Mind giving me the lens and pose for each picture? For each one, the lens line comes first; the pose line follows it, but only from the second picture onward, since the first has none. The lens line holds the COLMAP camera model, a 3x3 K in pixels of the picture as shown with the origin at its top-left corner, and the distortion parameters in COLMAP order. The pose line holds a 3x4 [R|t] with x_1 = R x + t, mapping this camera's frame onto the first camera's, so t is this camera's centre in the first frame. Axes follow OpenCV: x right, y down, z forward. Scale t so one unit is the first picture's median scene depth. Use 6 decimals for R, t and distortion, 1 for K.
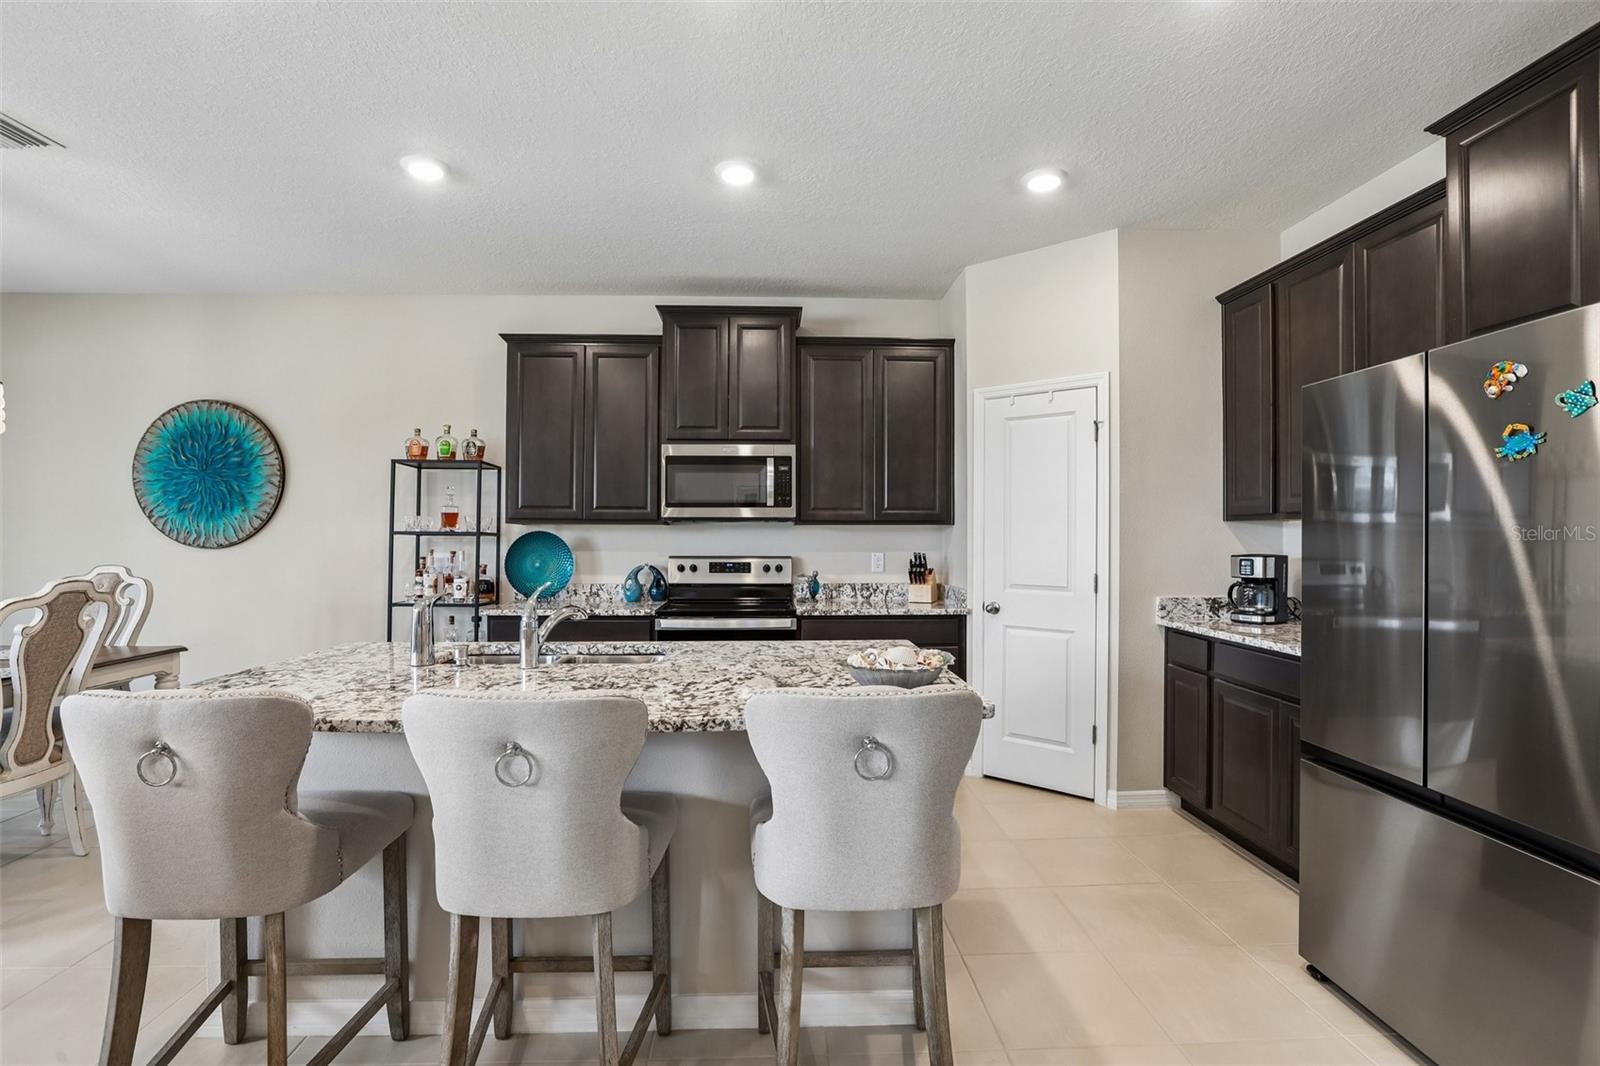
lens RADIAL K [[771.4, 0, 800.0], [0, 771.4, 533.0], [0, 0, 1]] dist [-0.056720, 0.026205]
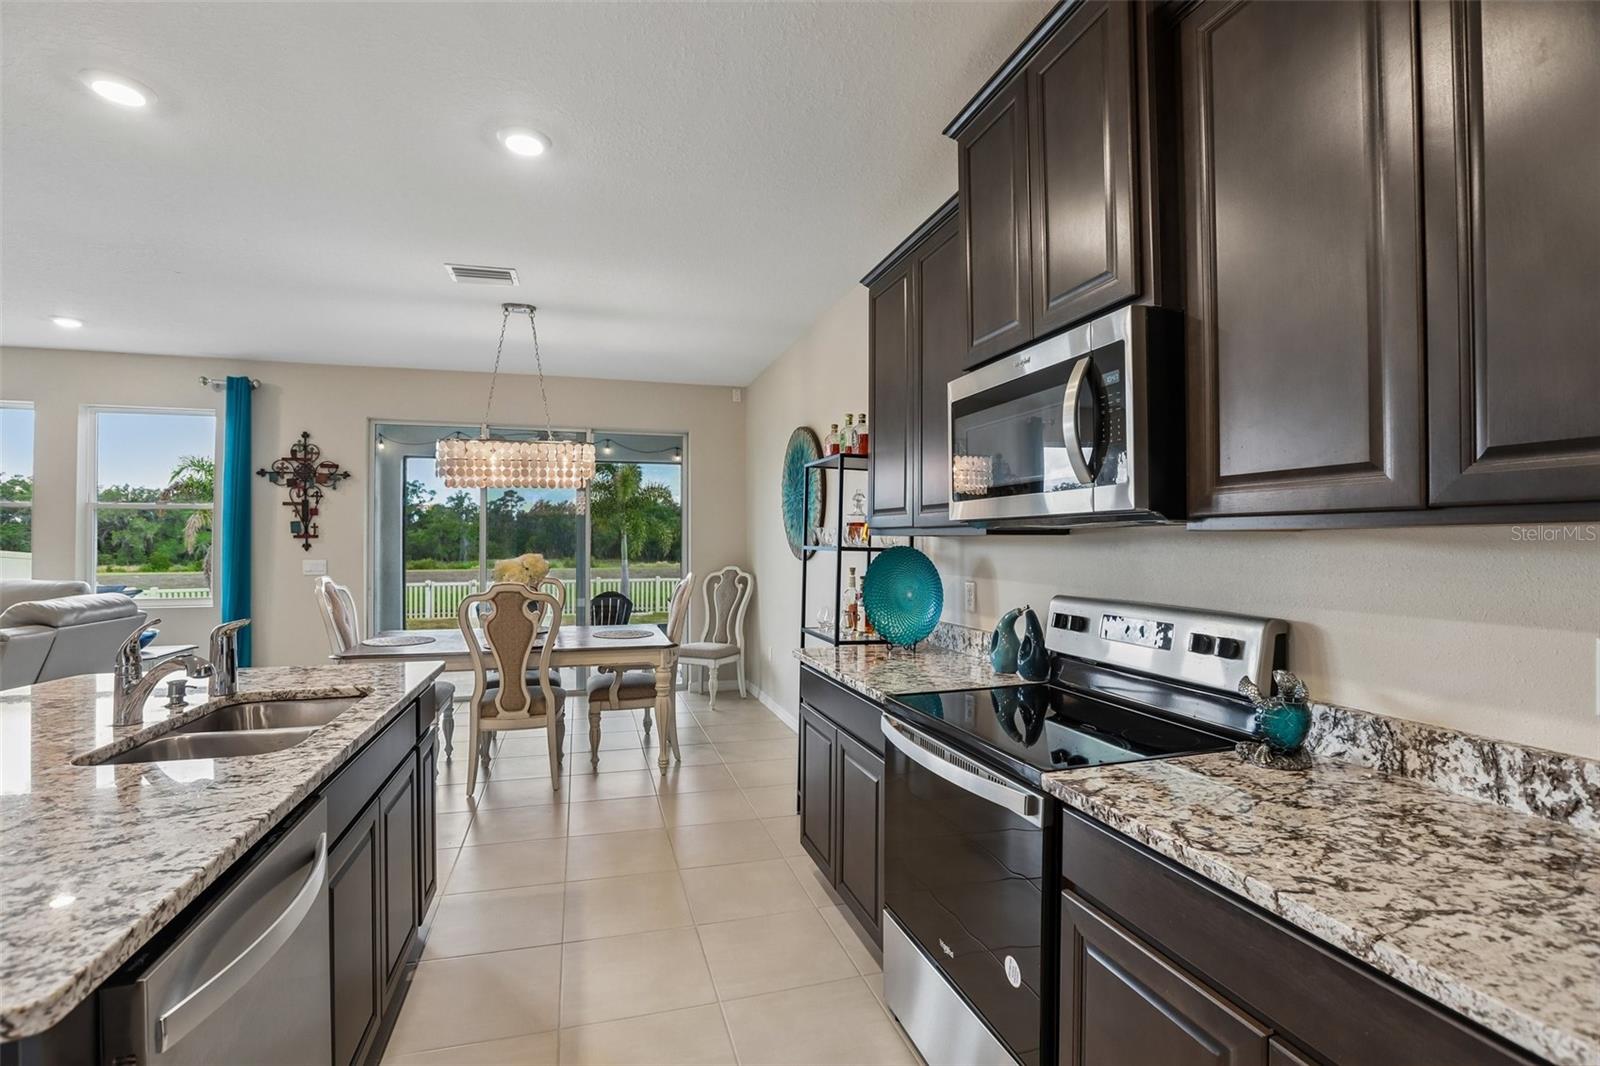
lens RADIAL K [[723.7, 0, 796.2], [0, 723.7, 534.7], [0, 0, 1]] dist [-0.052253, 0.018111]
pose [[0.244113, -0.011058, -0.969684, 0.261073], [0.004035, 0.999938, -0.010387, -0.006205], [0.969739, -0.001377, 0.244142, 0.738427]]
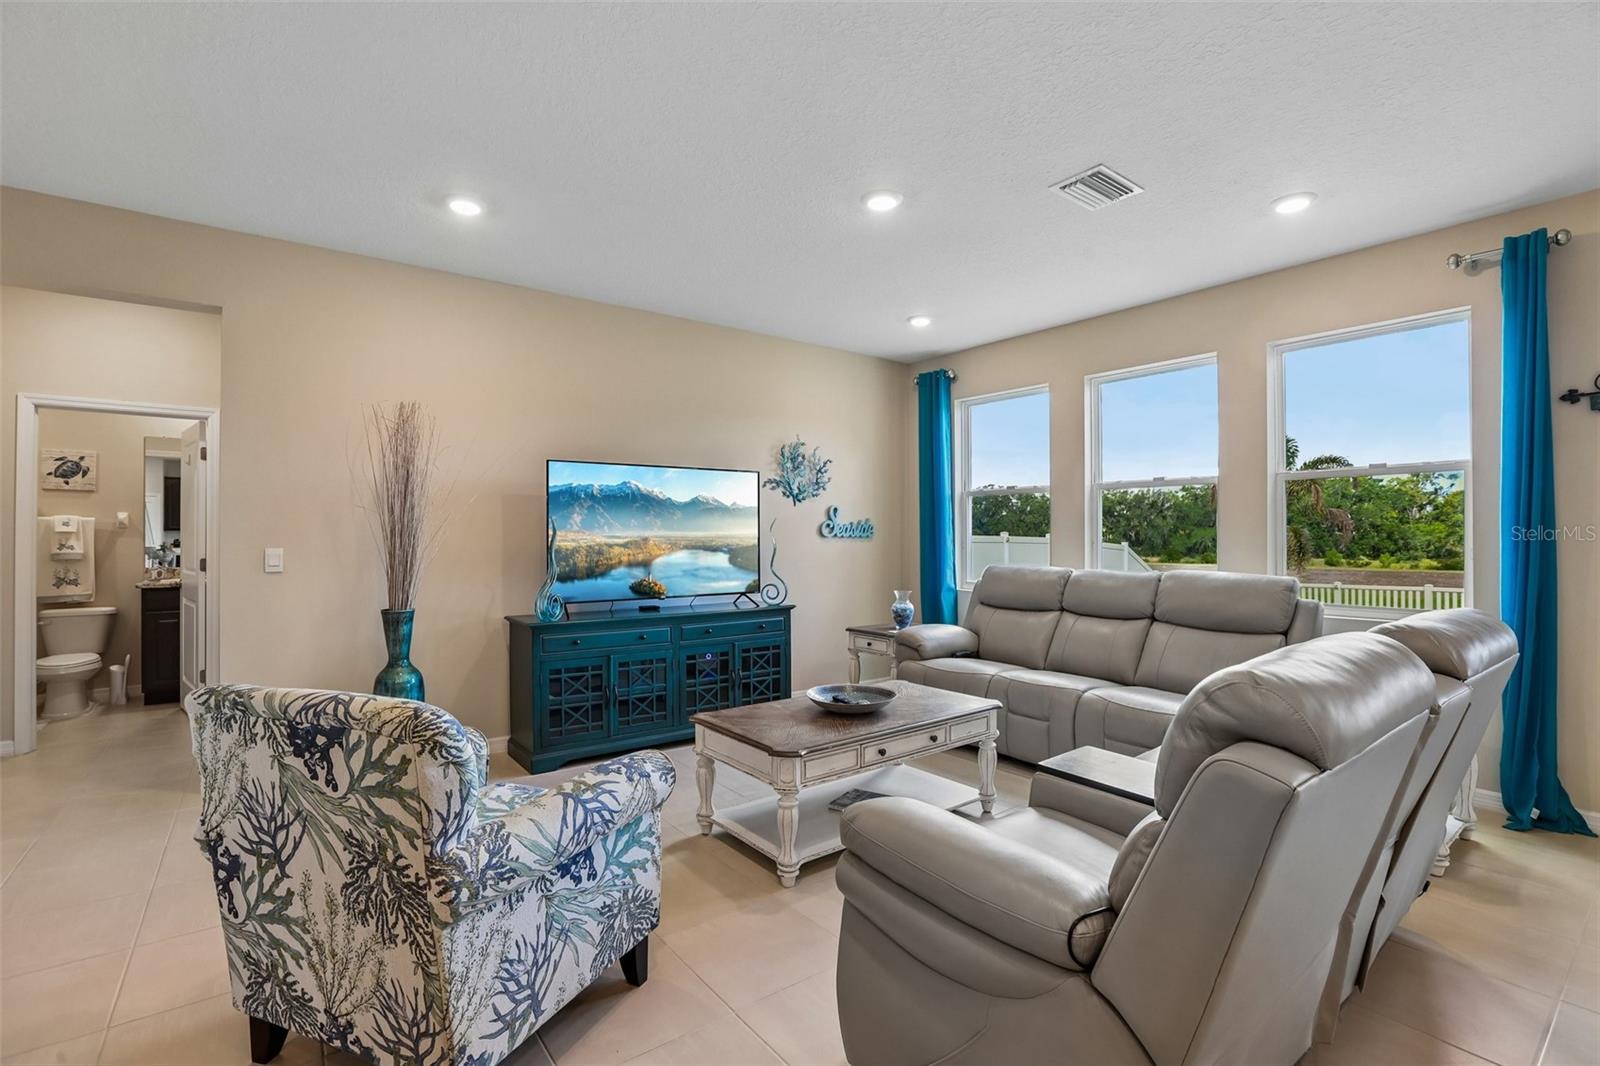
lens RADIAL K [[728.7, 0, 800.0], [0, 728.7, 533.0], [0, 0, 1]] dist [-0.053706, 0.020322]
pose [[-0.821128, -0.004994, -0.570722, -0.150141], [0.000709, 0.999952, -0.009771, 0.008820], [0.570743, -0.008428, -0.821085, 0.268359]]
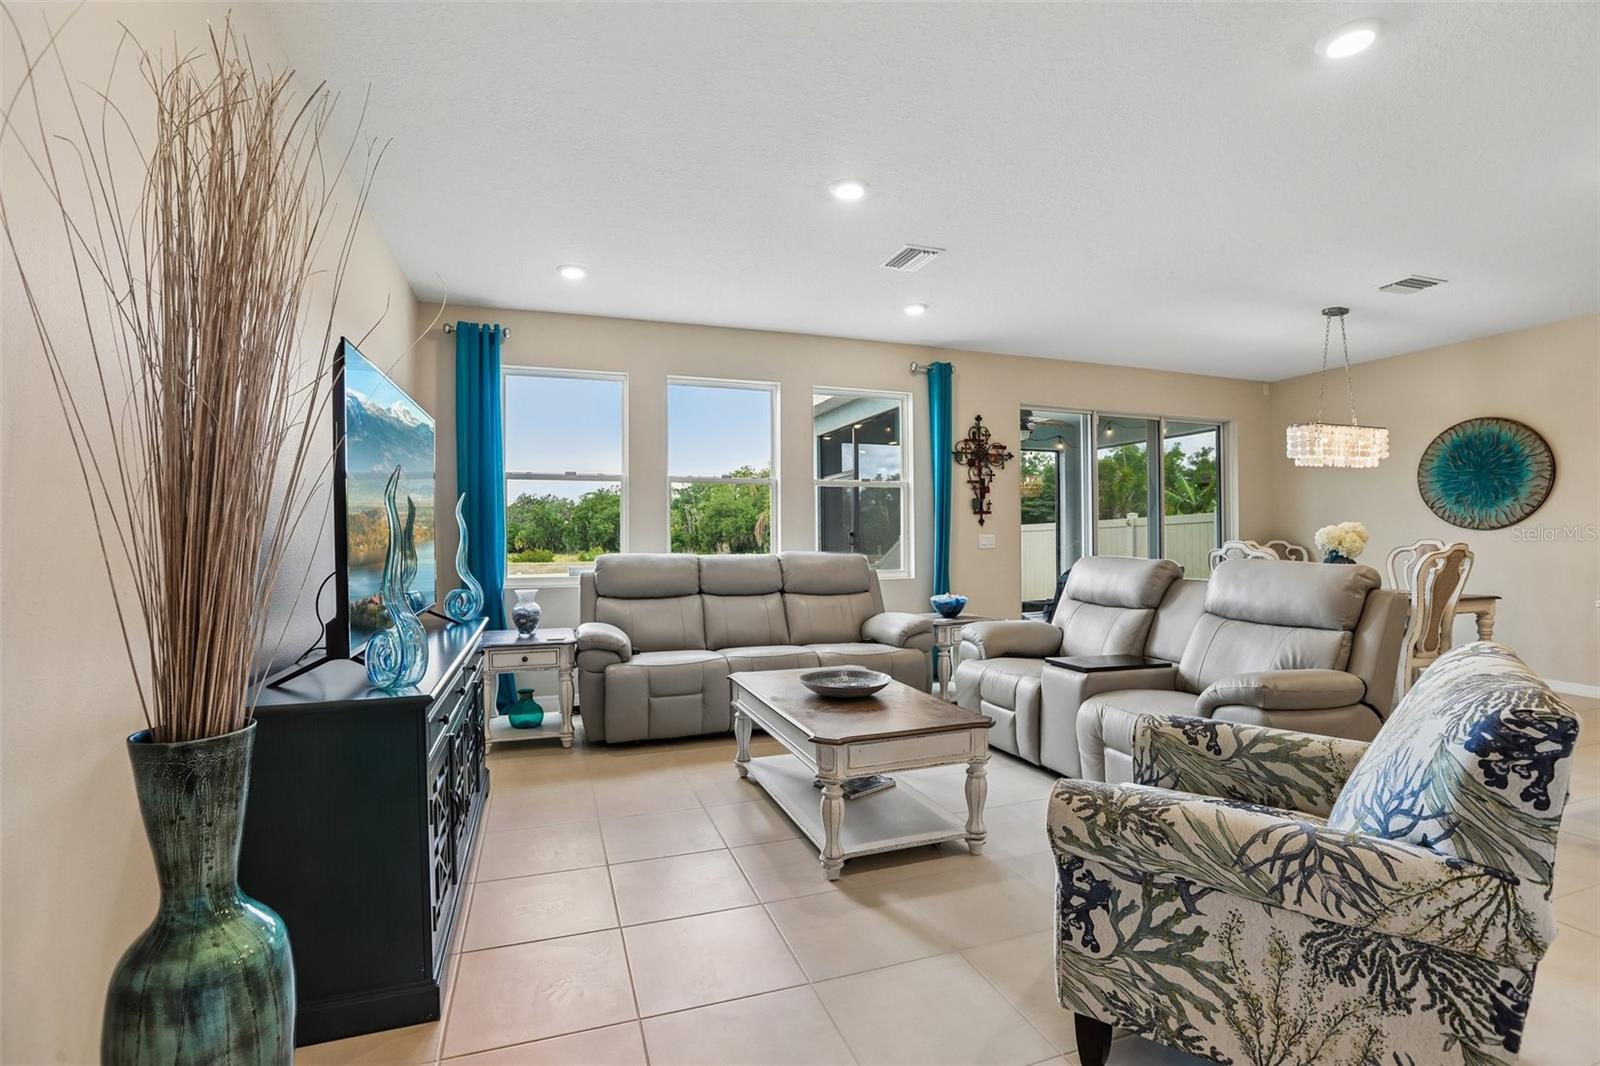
lens RADIAL K [[728.7, 0, 800.0], [0, 728.7, 533.0], [0, 0, 1]] dist [-0.053706, 0.020322]
pose [[0.291950, -0.005942, -0.956415, 0.055236], [0.007956, 0.999961, -0.003784, 0.021917], [0.956400, -0.006504, 0.291986, -0.523872]]
